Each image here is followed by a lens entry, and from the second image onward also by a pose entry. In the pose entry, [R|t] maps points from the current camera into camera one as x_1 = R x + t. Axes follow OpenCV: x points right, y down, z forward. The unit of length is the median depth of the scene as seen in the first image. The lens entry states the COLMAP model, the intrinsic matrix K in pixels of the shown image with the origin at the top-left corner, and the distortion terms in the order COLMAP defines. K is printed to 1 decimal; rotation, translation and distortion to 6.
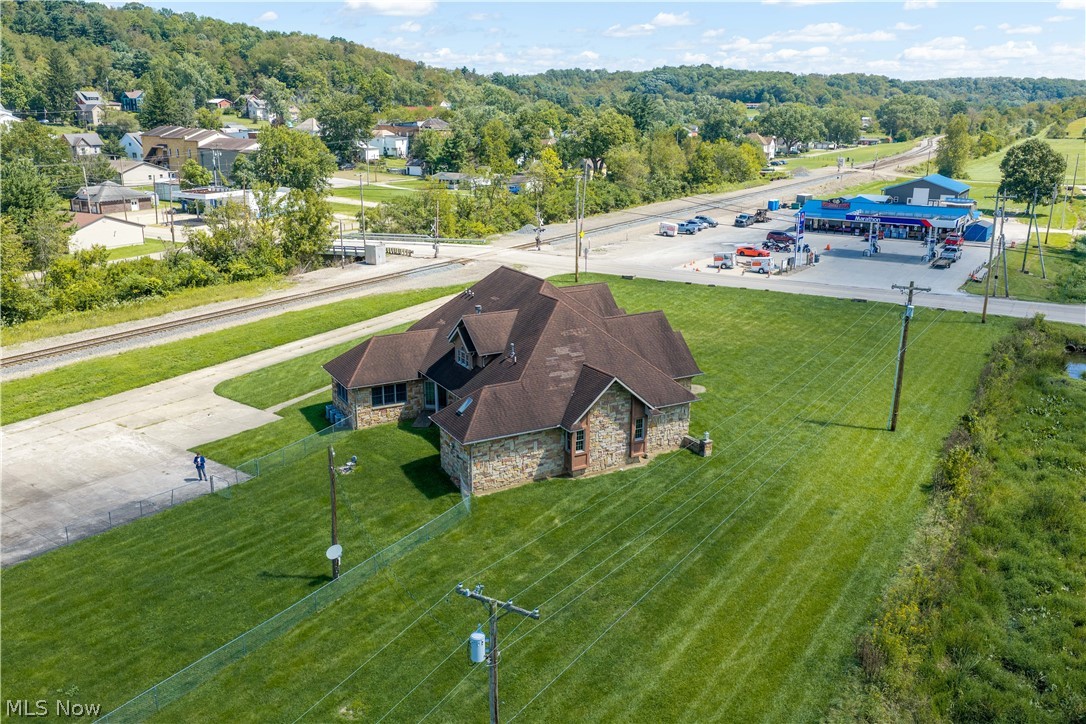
lens RADIAL K [[902.8, 0, 546.2], [0, 902.8, 364.4], [0, 0, 1]] dist [0.016078, -0.030032]
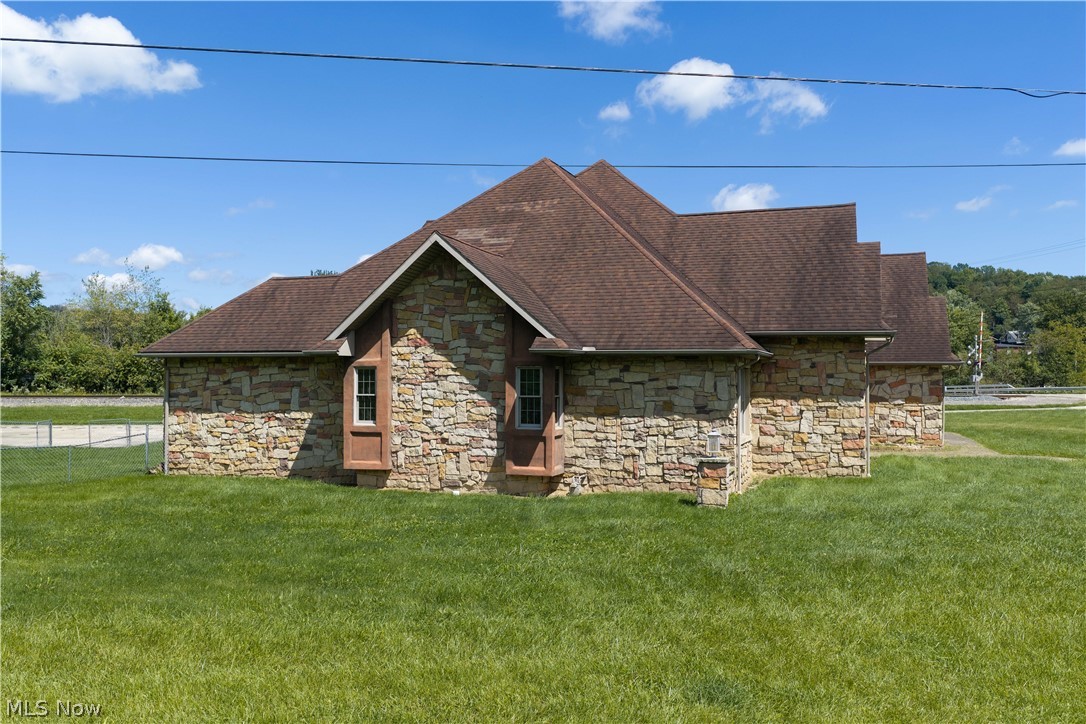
lens RADIAL K [[902.8, 0, 543.7], [0, 902.8, 363.8], [0, 0, 1]] dist [0.016078, -0.030032]
pose [[0.650064, -0.015906, -0.759713, 0.401623], [-0.209814, 0.957157, -0.199572, 0.135747], [0.730339, 0.289133, 0.618875, 0.801338]]
